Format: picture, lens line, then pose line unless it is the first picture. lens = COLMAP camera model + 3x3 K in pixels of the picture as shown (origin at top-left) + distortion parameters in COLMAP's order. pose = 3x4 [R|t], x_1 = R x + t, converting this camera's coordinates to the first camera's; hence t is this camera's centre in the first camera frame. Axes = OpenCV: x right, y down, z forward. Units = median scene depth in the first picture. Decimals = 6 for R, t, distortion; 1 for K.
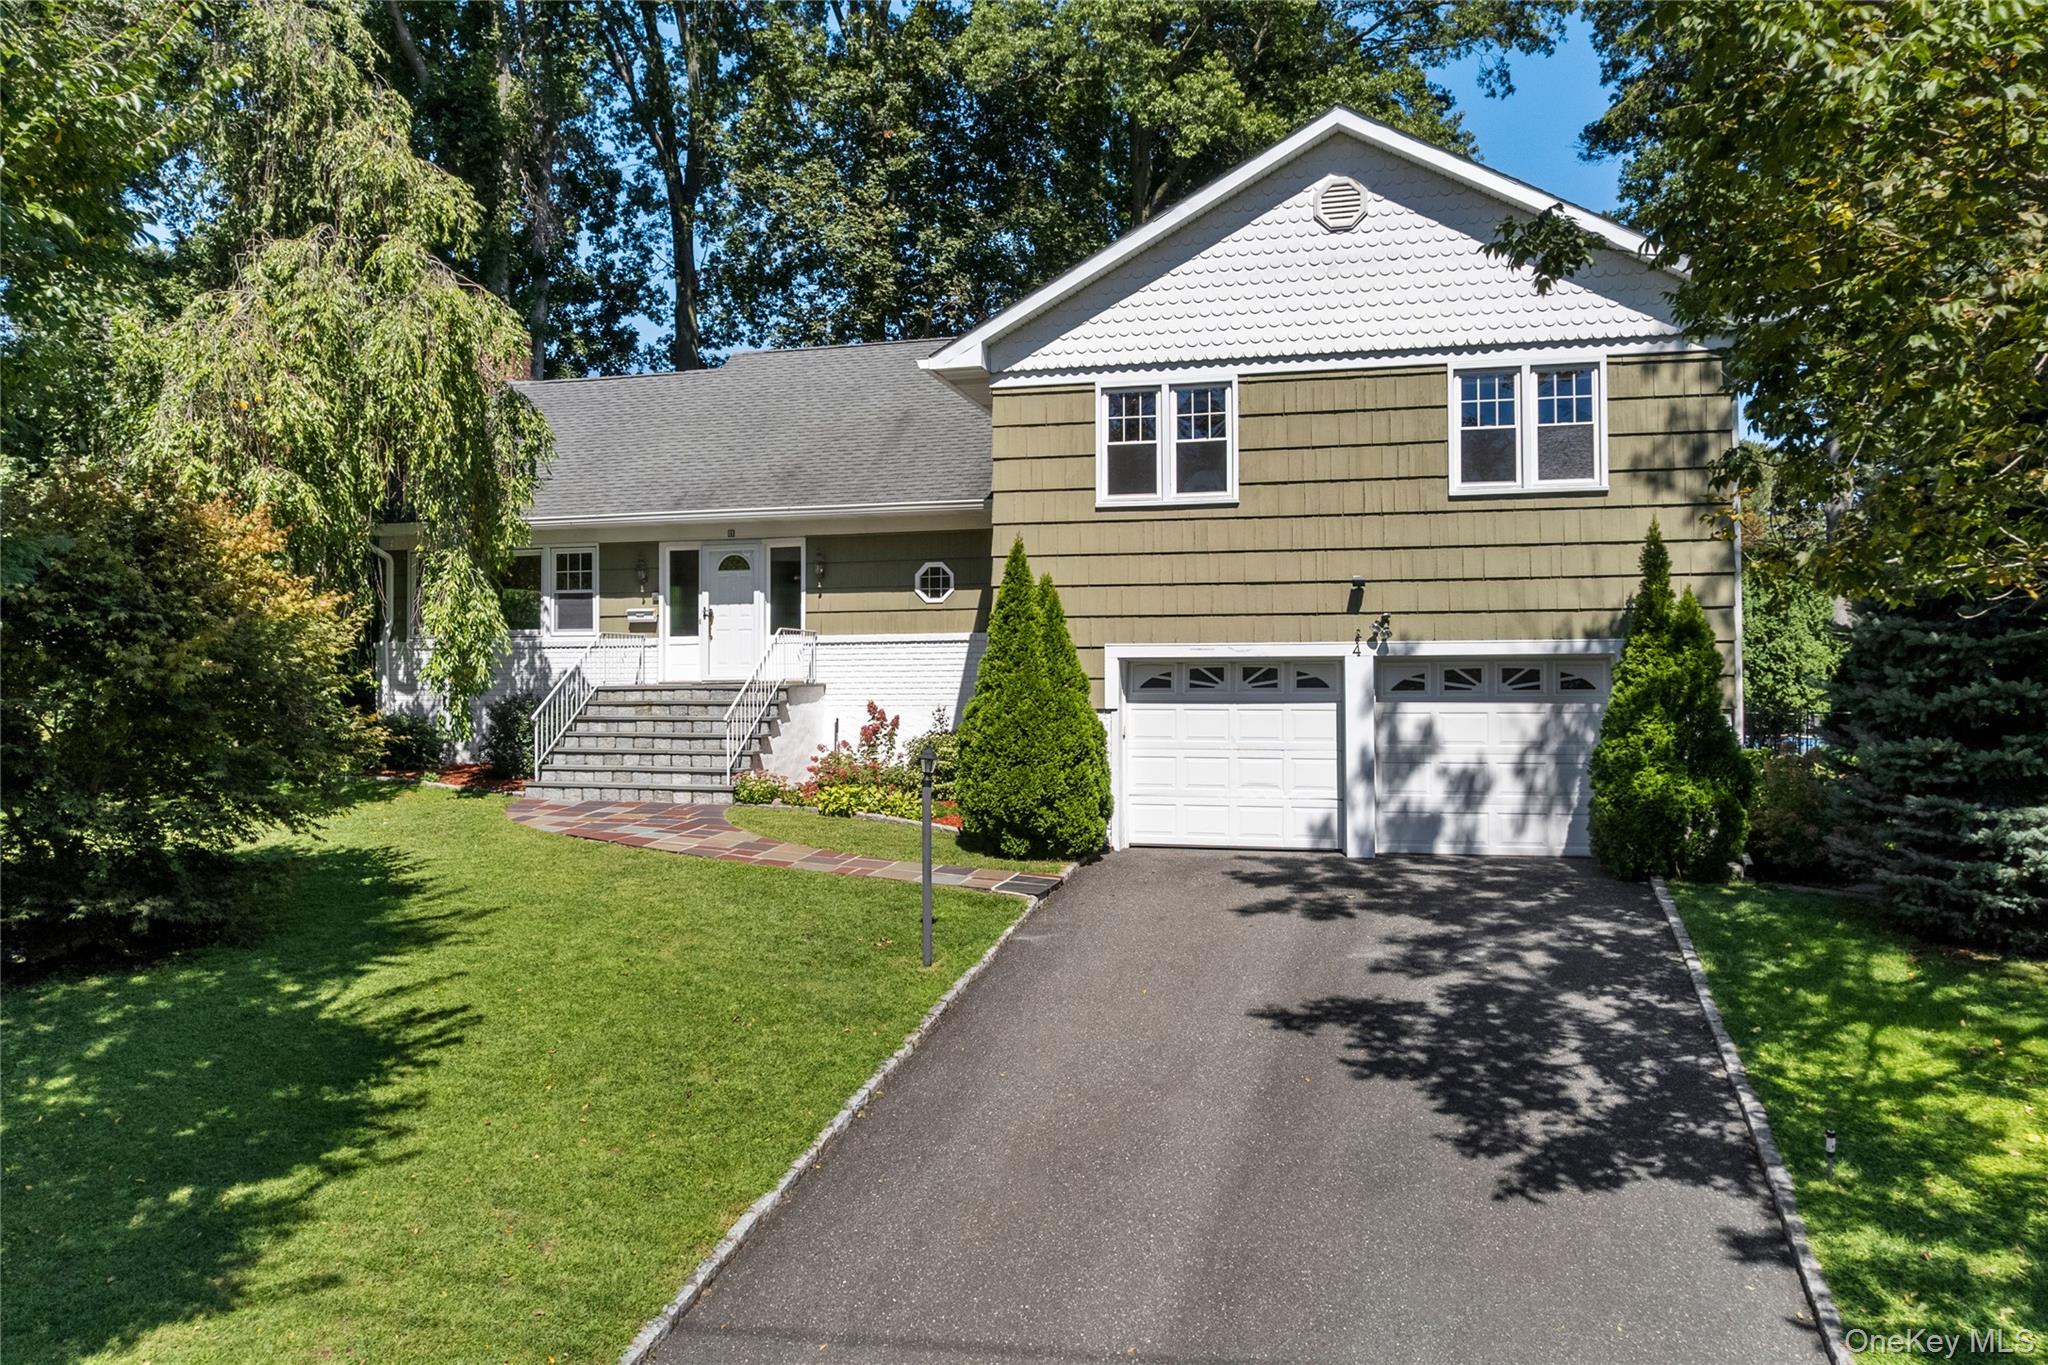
lens RADIAL K [[1043.4, 0, 1032.9], [0, 1043.4, 686.7], [0, 0, 1]] dist [-0.015138, -0.007361]
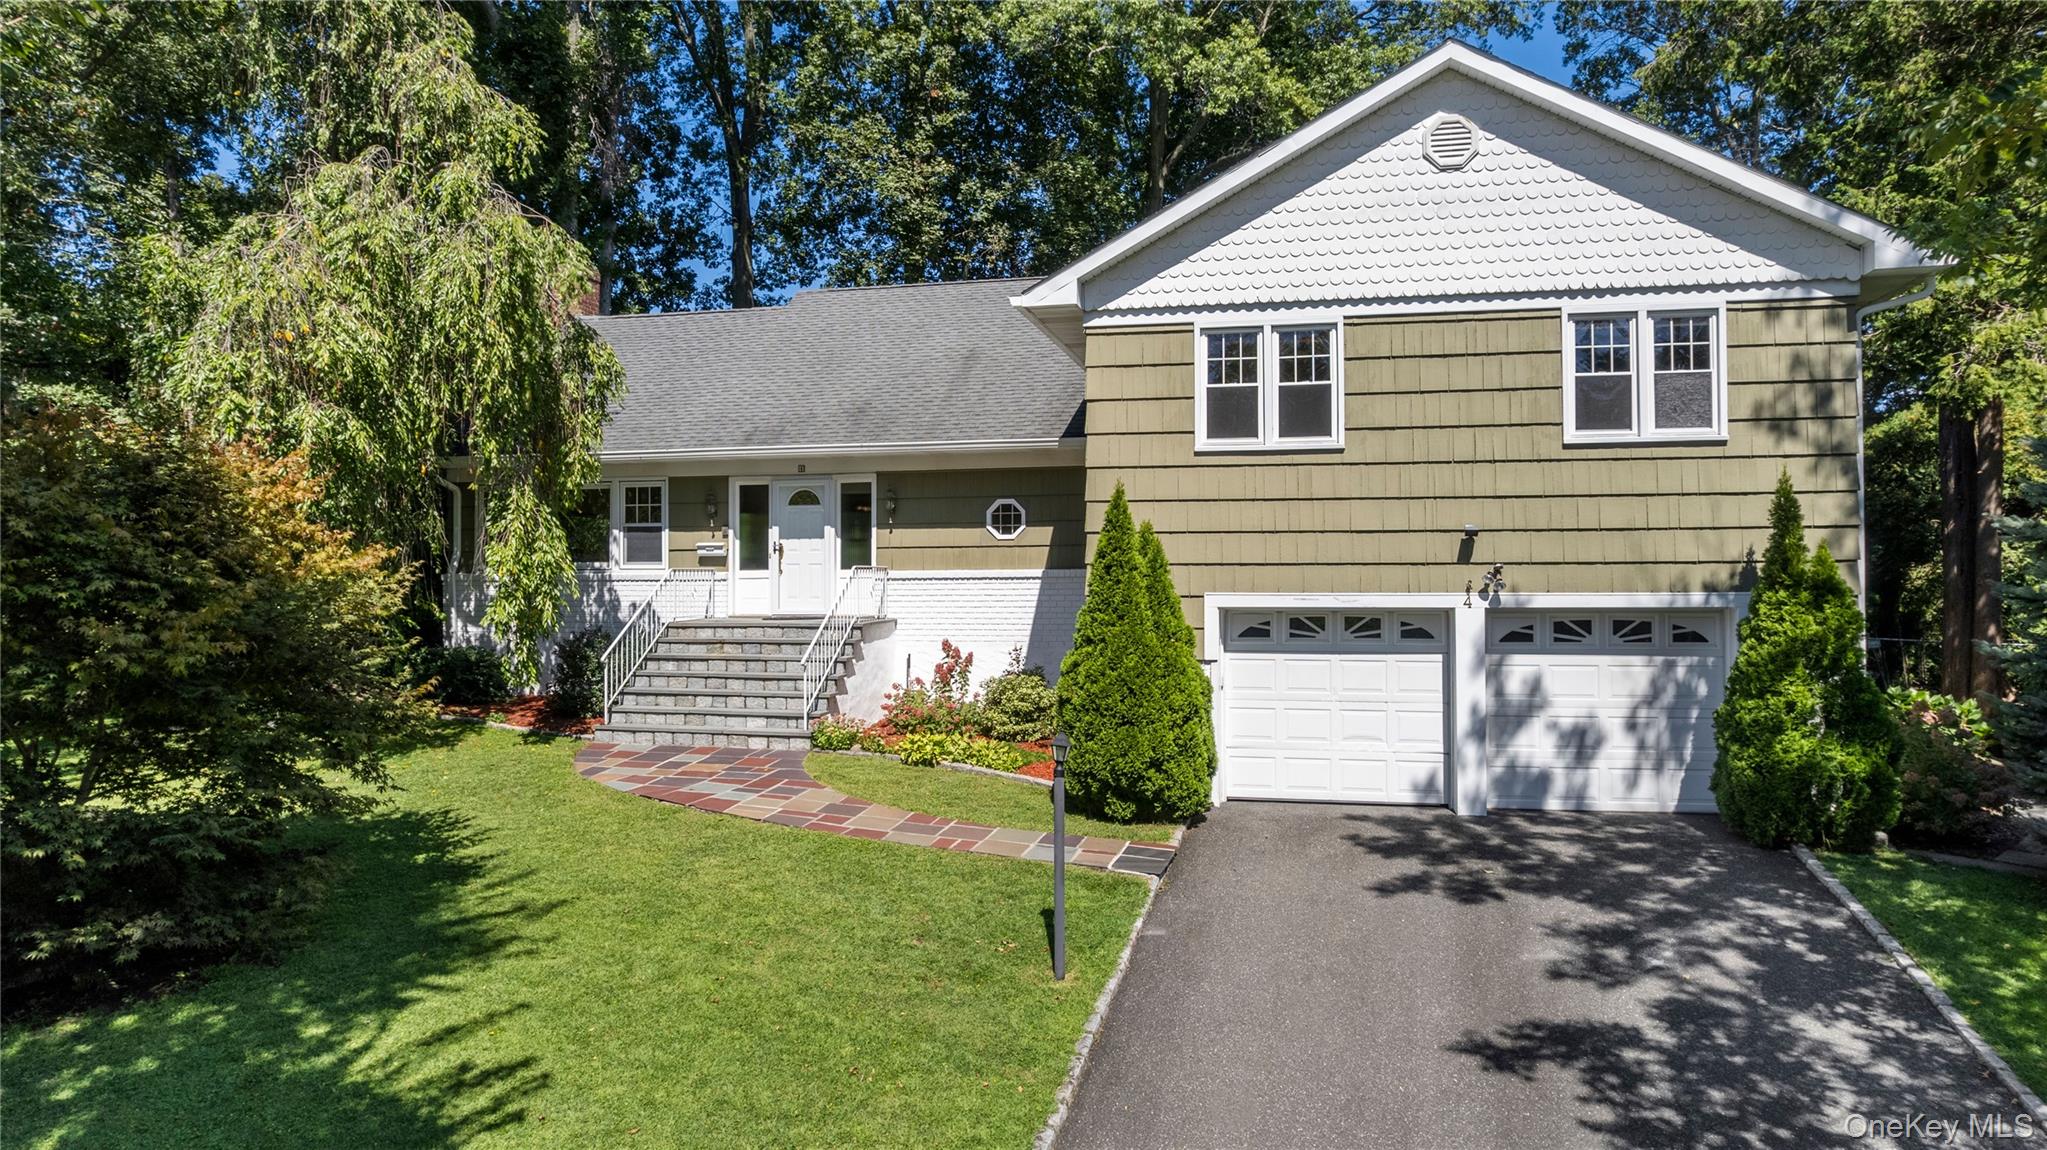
lens RADIAL K [[841.2, 0, 1034.6], [0, 841.2, 569.1], [0, 0, 1]] dist [-0.023676, 0.005271]
pose [[0.999412, 0.000939, 0.034283, -0.118076], [-0.000895, 0.999999, -0.001304, -0.063063], [-0.034284, 0.001272, 0.999411, 0.232204]]
